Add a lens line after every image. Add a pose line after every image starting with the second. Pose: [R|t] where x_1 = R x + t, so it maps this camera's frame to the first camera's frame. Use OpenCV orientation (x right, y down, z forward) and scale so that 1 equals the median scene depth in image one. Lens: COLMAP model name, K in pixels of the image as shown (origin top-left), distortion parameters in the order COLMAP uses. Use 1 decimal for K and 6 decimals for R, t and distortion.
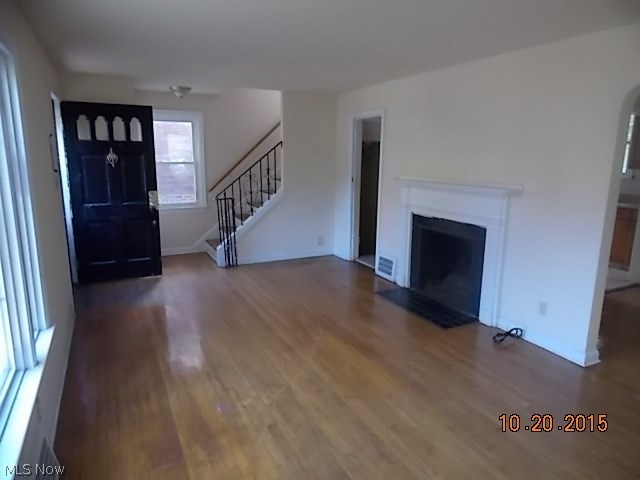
lens RADIAL K [[426.7, 0, 320.3], [0, 426.7, 240.5], [0, 0, 1]] dist [0.001791, -0.000416]
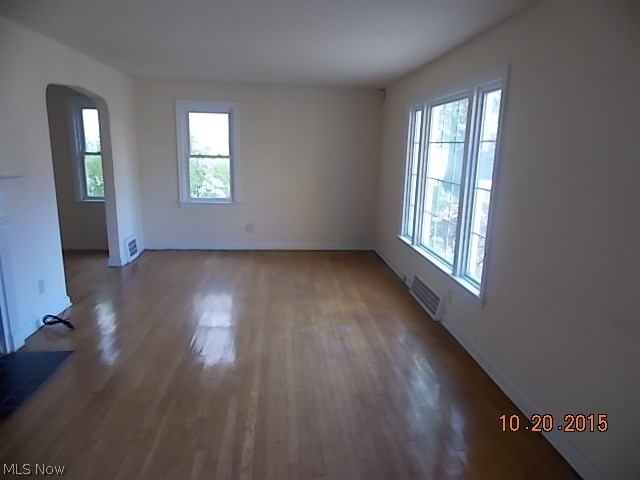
lens RADIAL K [[426.7, 0, 320.4], [0, 426.7, 238.2], [0, 0, 1]] dist [0.001791, -0.000416]
pose [[-0.933023, -0.102750, 0.344834, -0.567929], [0.039060, 0.923773, 0.380943, -0.399111], [-0.357690, 0.368898, -0.857888, 1.999057]]
